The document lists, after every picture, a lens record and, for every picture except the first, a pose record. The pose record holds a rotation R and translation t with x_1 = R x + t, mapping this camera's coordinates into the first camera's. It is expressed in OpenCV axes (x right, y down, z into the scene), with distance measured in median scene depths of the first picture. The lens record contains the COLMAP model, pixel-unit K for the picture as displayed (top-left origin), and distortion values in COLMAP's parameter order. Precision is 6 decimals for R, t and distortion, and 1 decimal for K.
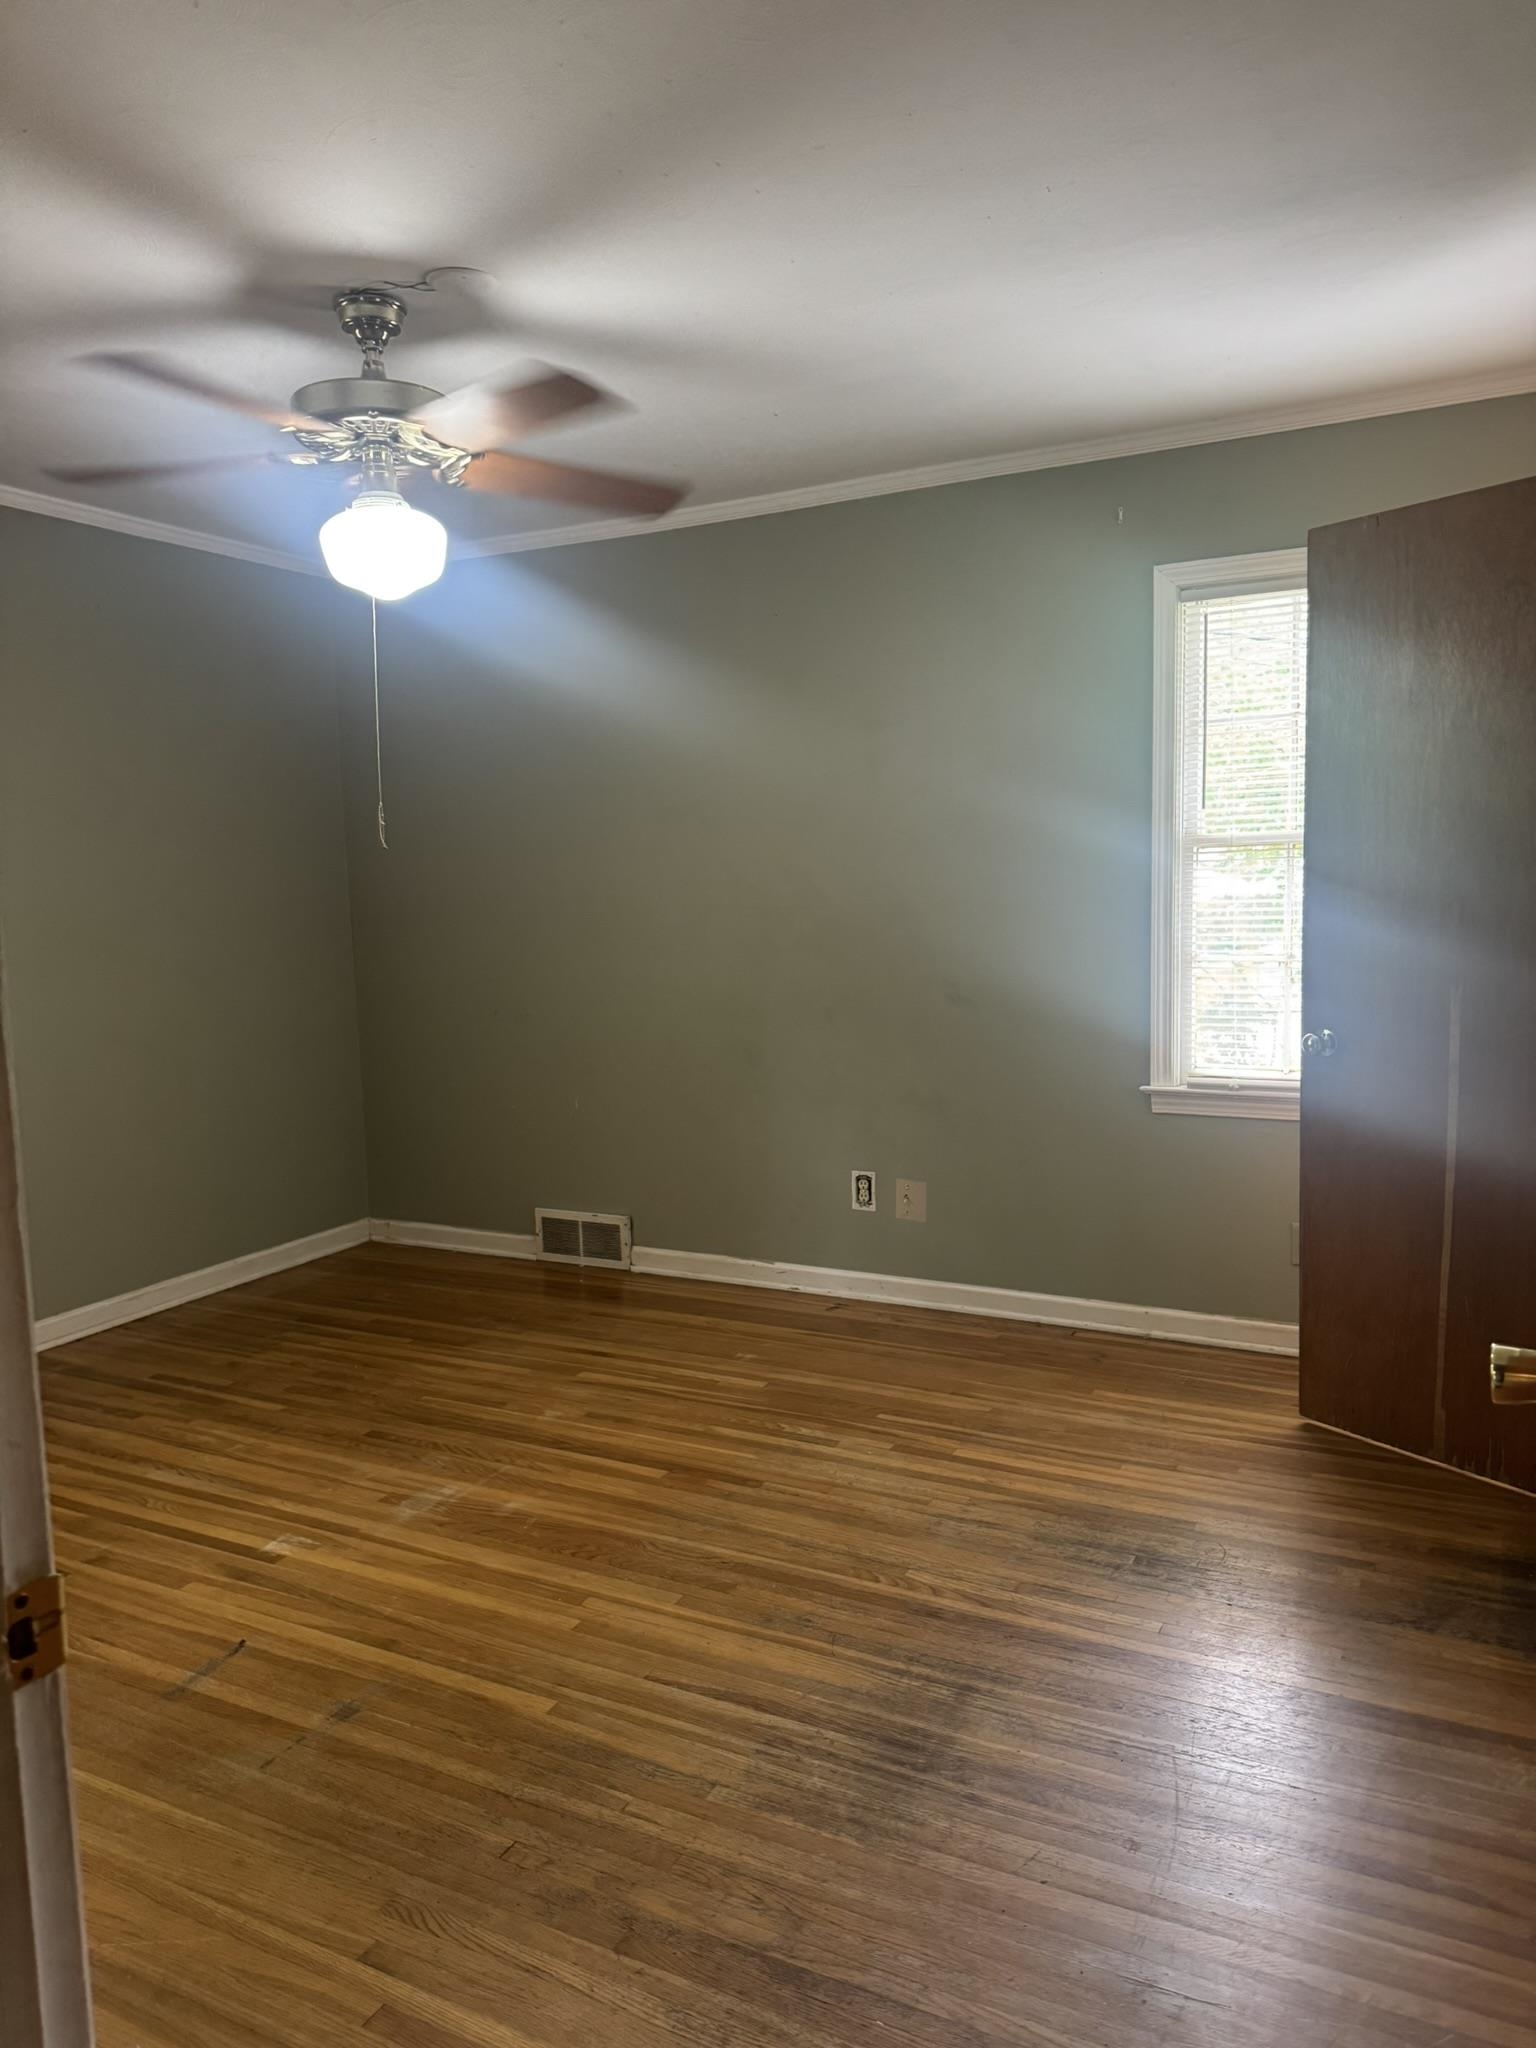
lens RADIAL K [[1445.9, 0, 768.0], [0, 1445.9, 1024.0], [0, 0, 1]] dist [0.154813, -0.221206]
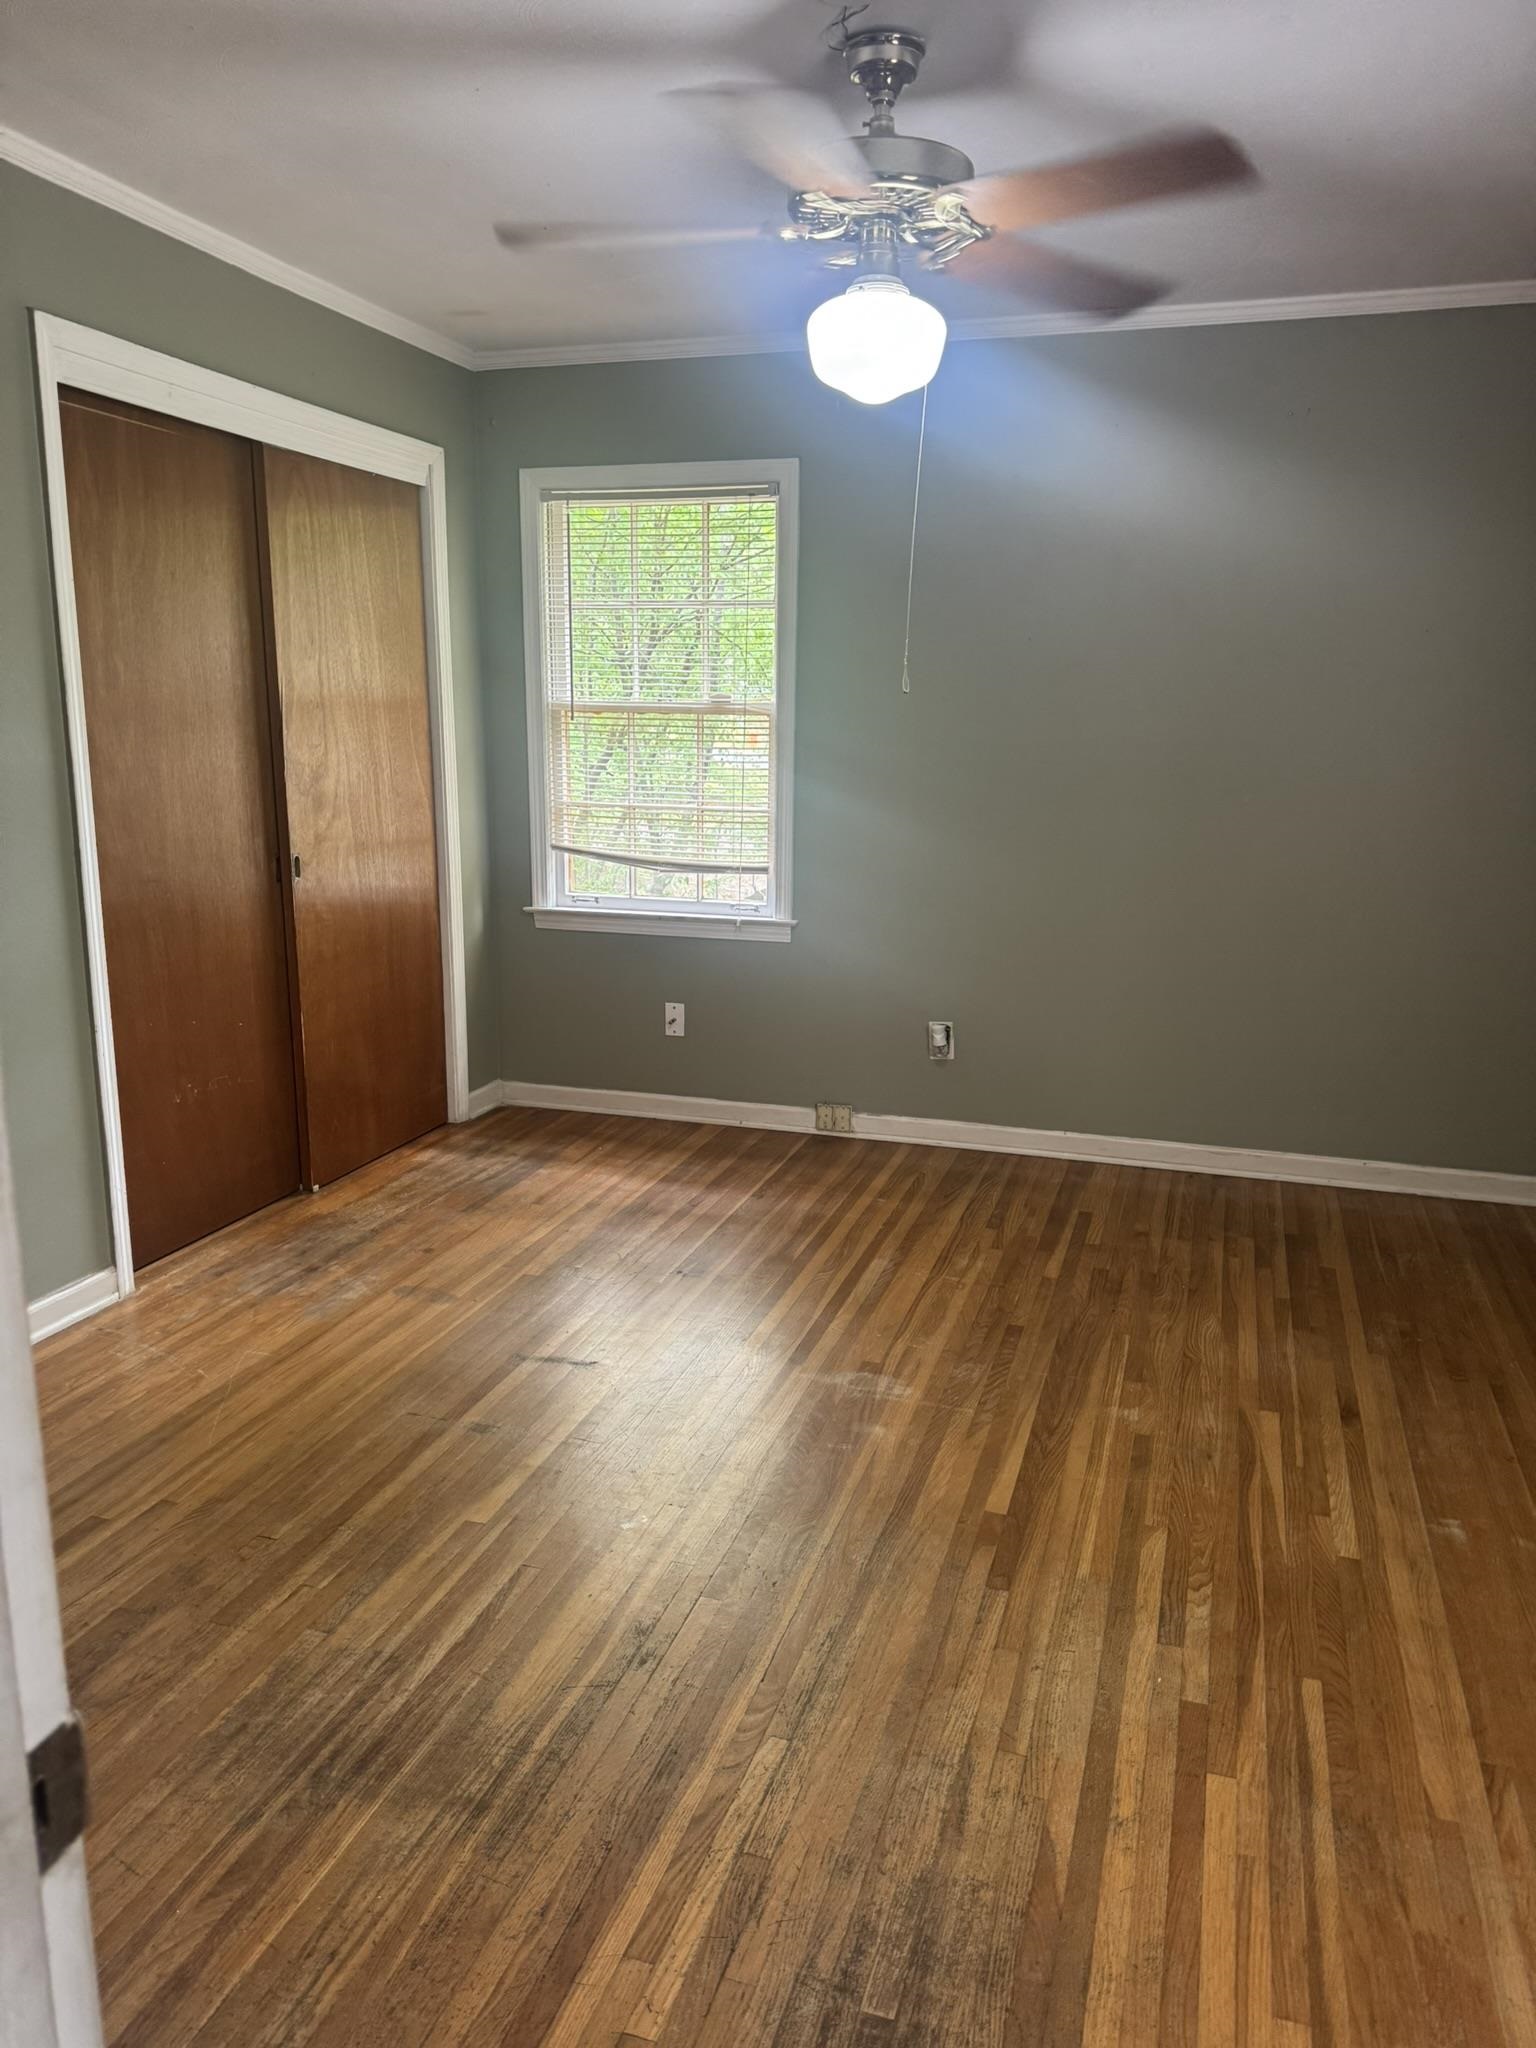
lens RADIAL K [[1445.9, 0, 768.0], [0, 1445.9, 1024.0], [0, 0, 1]] dist [0.154813, -0.221206]
pose [[0.166723, 0.228165, -0.959241, 0.567190], [-0.114522, 0.970754, 0.210999, -0.089072], [0.979331, 0.074675, 0.187976, 0.681180]]
